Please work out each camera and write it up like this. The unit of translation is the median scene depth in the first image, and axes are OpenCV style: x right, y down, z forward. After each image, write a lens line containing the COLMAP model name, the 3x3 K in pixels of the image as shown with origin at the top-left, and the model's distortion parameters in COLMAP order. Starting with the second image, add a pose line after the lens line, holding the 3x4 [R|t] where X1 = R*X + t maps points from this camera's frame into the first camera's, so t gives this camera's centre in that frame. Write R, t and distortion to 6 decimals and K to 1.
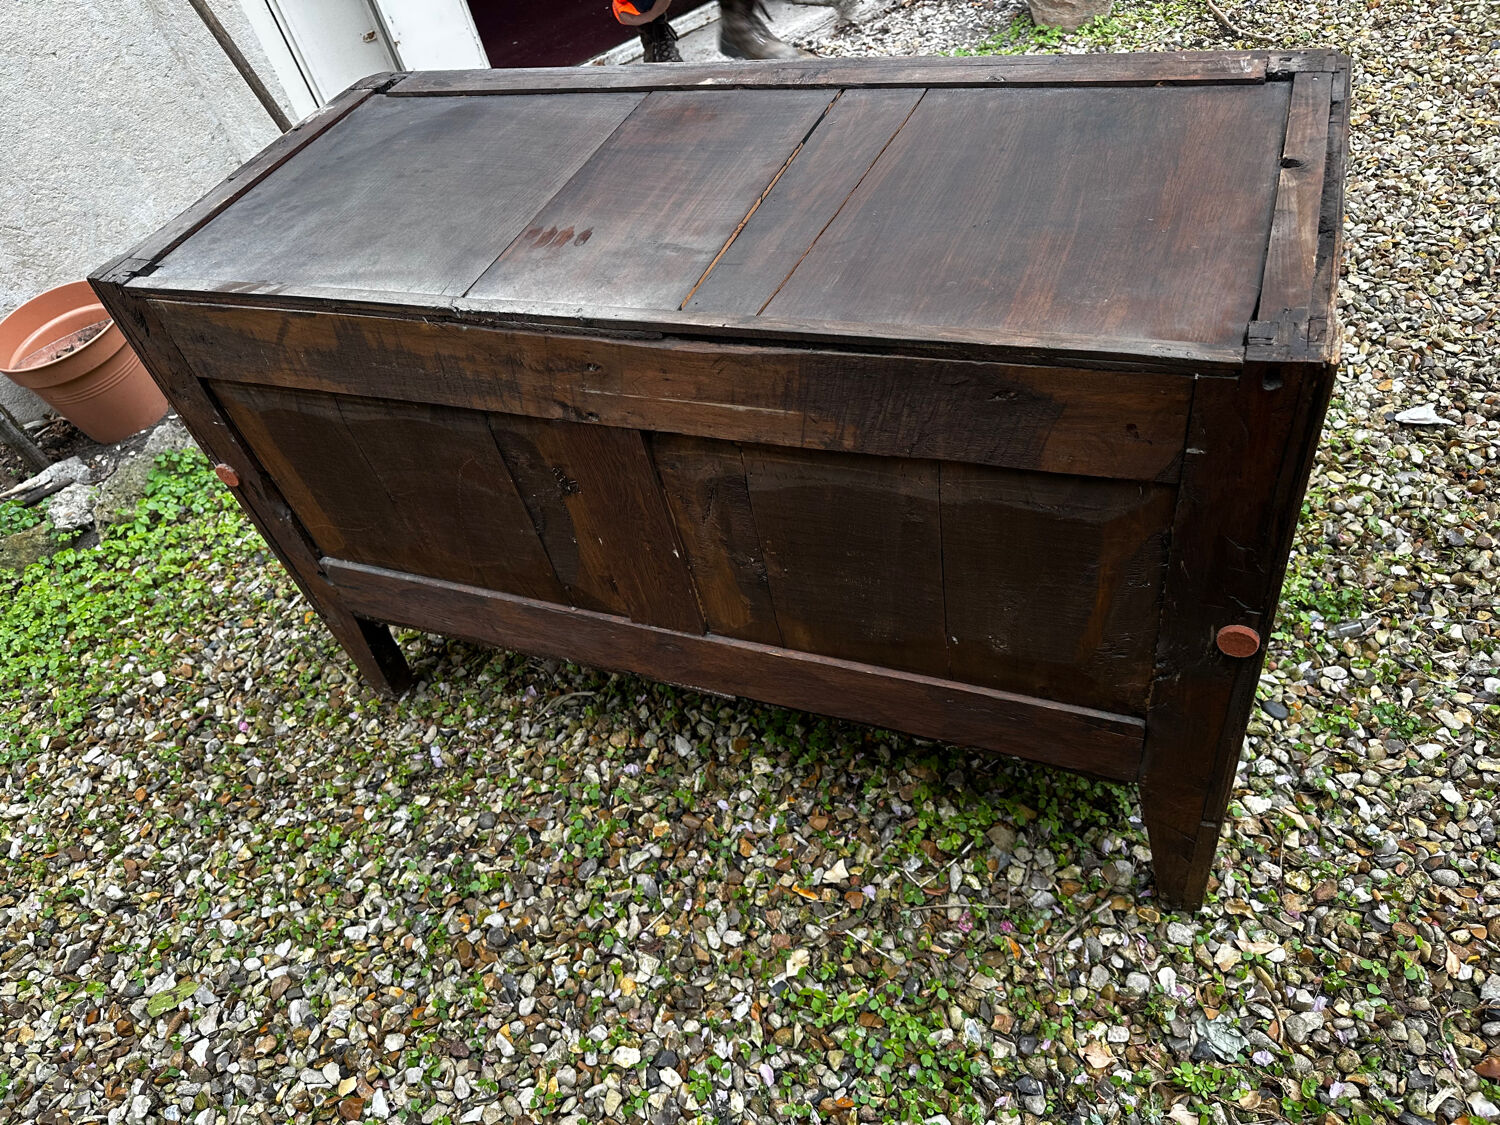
lens RADIAL K [[1065.5, 0, 750.0], [0, 1065.5, 562.5], [0, 0, 1]] dist [0.027635, -0.037254]
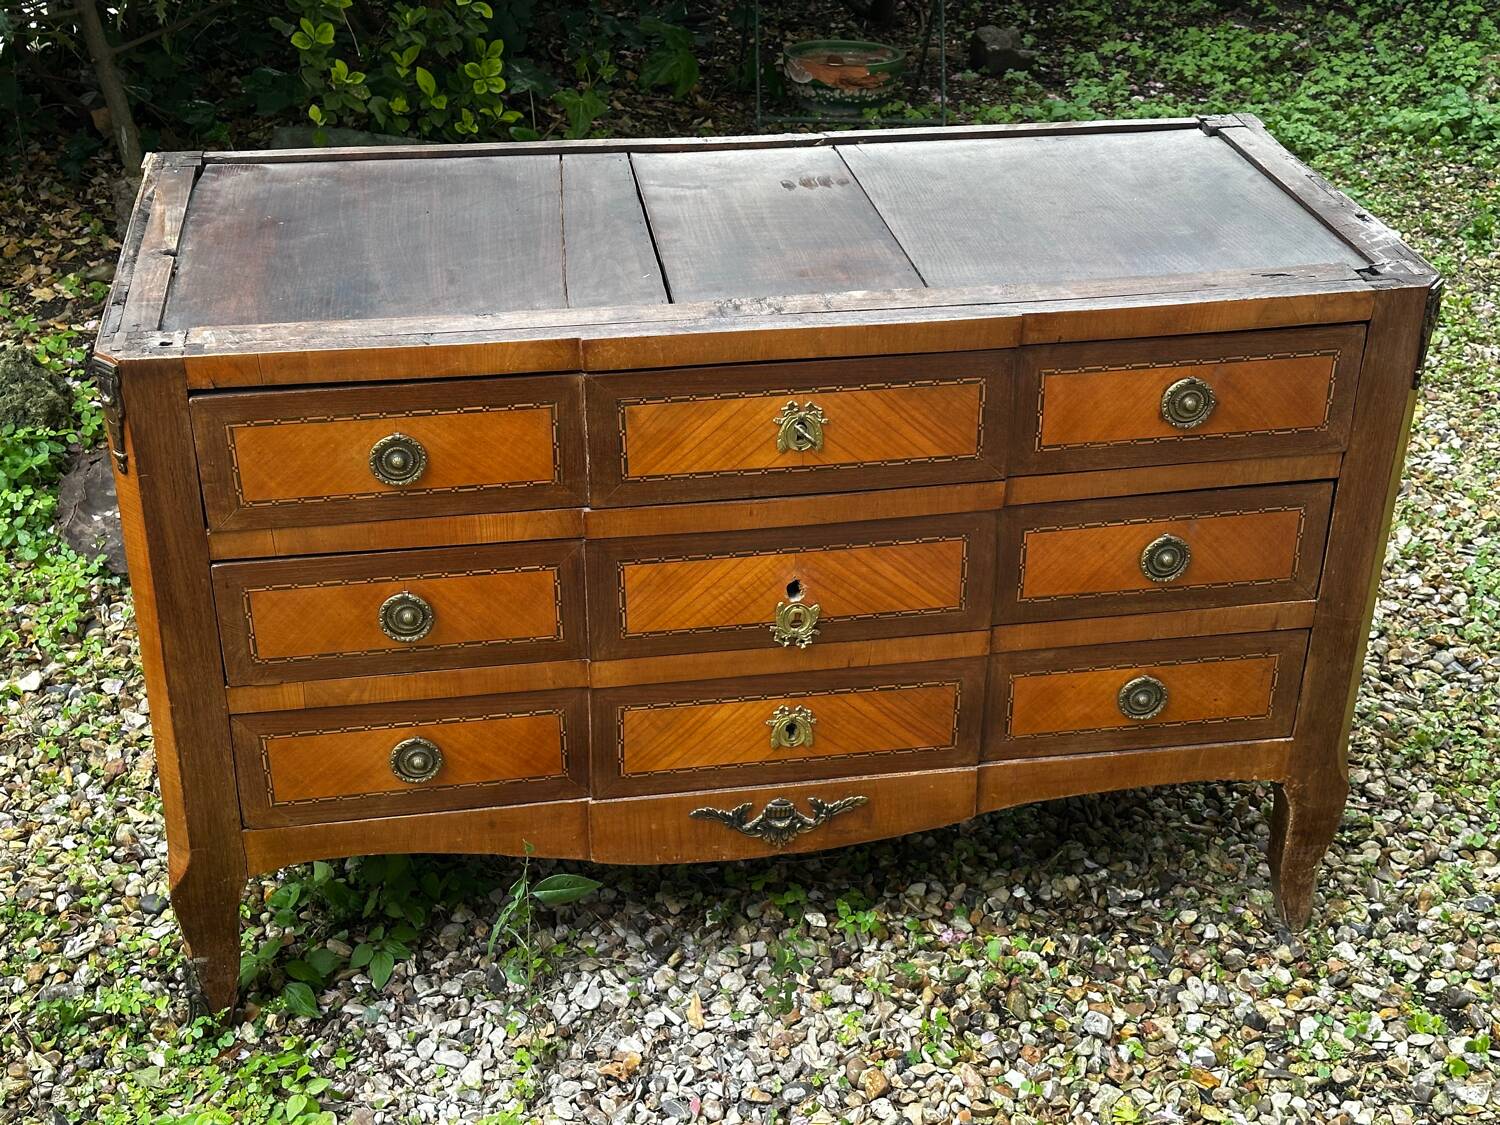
lens RADIAL K [[2065.8, 0, 750.0], [0, 2065.8, 562.5], [0, 0, 1]] dist [0.182596, -0.243009]
pose [[-0.844315, 0.388192, -0.369375, 0.610943], [-0.266013, 0.294739, 0.917805, -1.616842], [0.465154, 0.873175, -0.145589, 1.245722]]
